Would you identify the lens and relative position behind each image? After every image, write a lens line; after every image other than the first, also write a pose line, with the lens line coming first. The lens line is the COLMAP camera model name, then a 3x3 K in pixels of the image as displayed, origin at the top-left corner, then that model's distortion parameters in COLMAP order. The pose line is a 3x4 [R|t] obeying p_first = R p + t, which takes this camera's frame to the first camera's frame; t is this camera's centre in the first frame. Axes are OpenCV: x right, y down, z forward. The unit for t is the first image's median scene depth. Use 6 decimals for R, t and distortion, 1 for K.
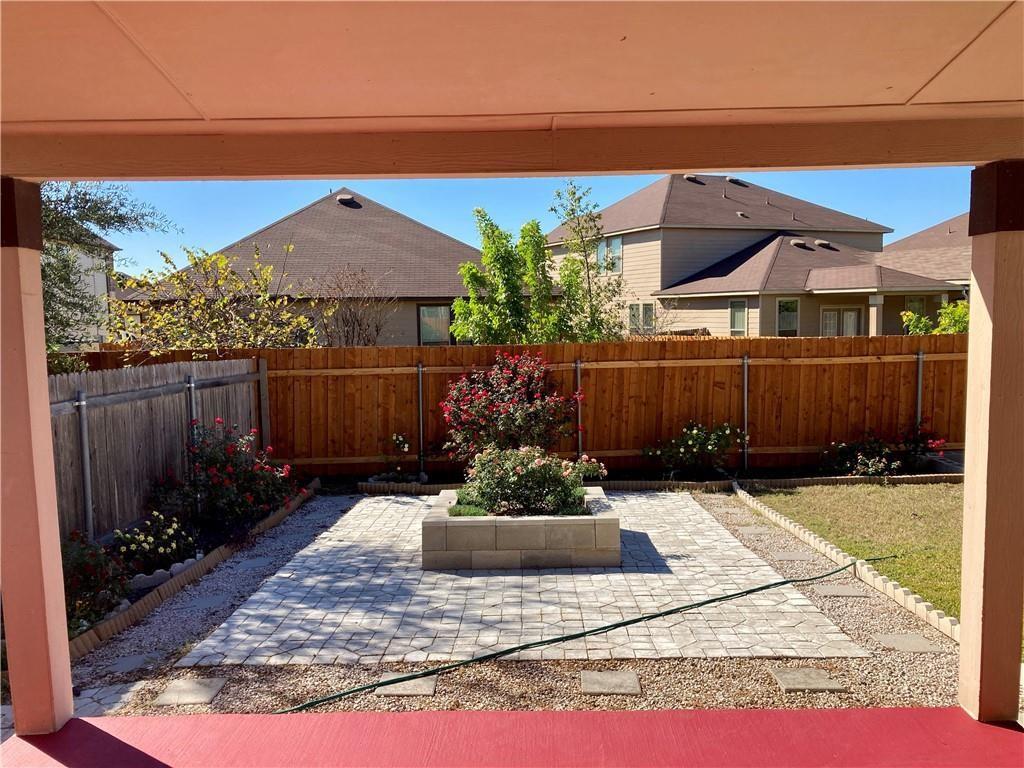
lens RADIAL K [[842.4, 0, 509.6], [0, 842.4, 388.2], [0, 0, 1]] dist [0.043722, -0.052620]
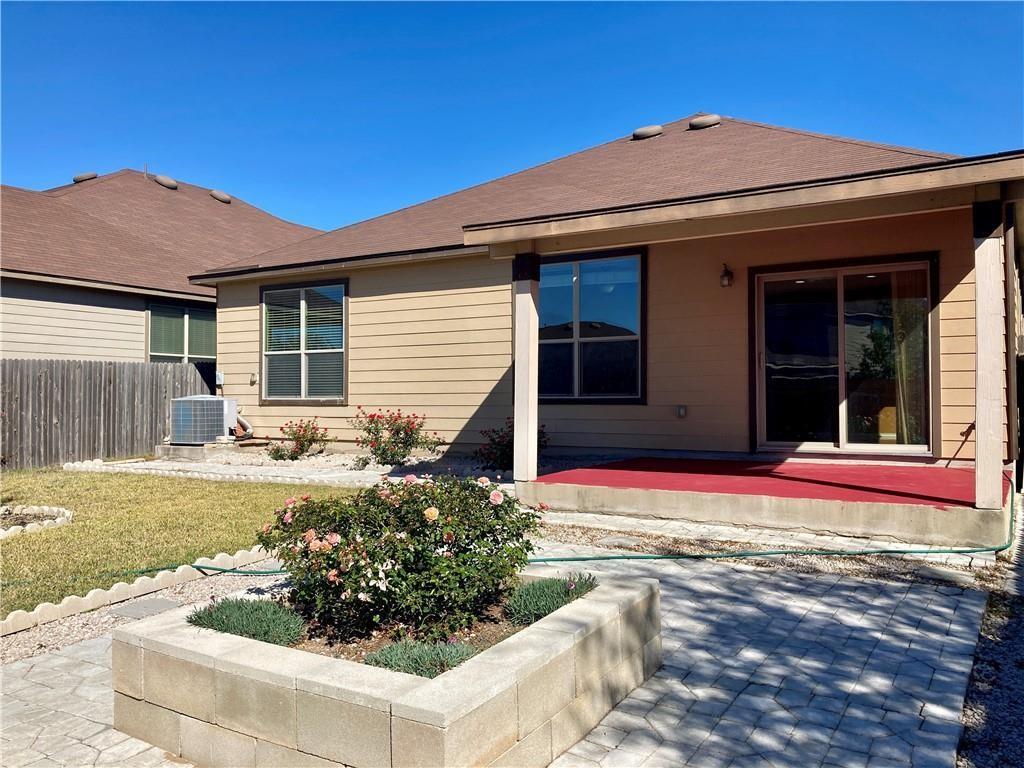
lens RADIAL K [[842.4, 0, 518.5], [0, 842.4, 376.3], [0, 0, 1]] dist [0.043722, -0.052620]
pose [[-0.856481, 0.031549, 0.515213, -0.177031], [0.064191, 0.996892, 0.045666, -0.003521], [-0.512171, 0.072184, -0.855845, 0.854054]]
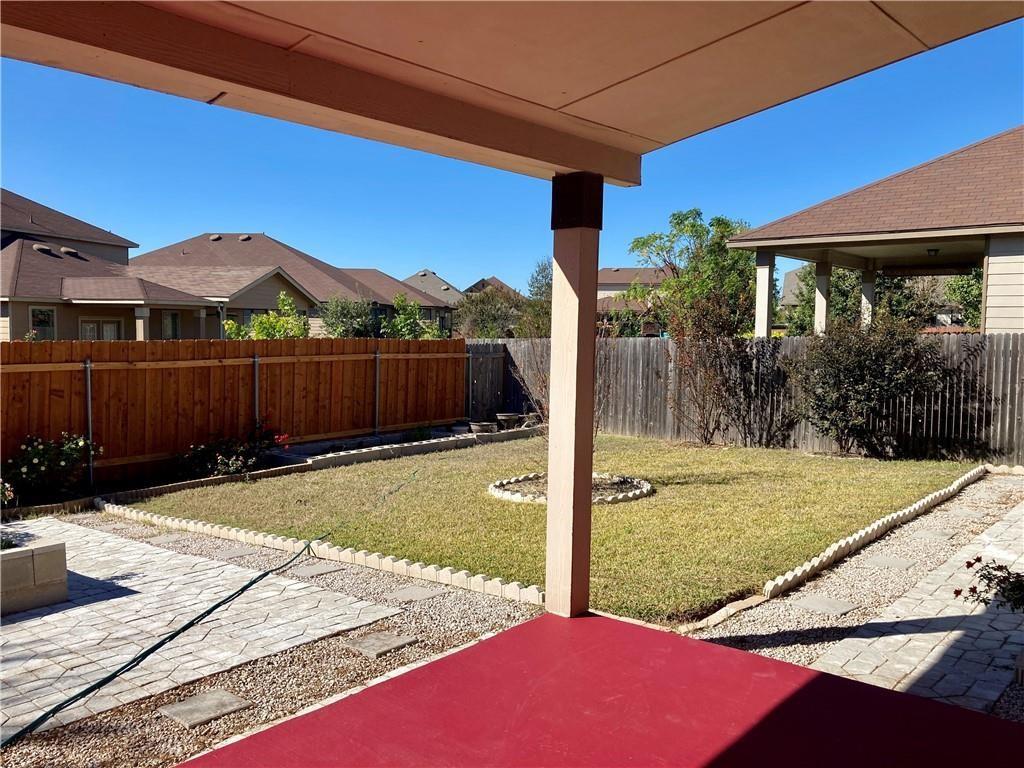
lens RADIAL K [[842.4, 0, 510.0], [0, 842.4, 384.5], [0, 0, 1]] dist [0.043722, -0.052620]
pose [[0.642513, -0.027425, 0.765784, -0.126521], [0.048102, 0.998832, -0.004588, 0.014217], [-0.764763, 0.039784, 0.643082, 0.072402]]
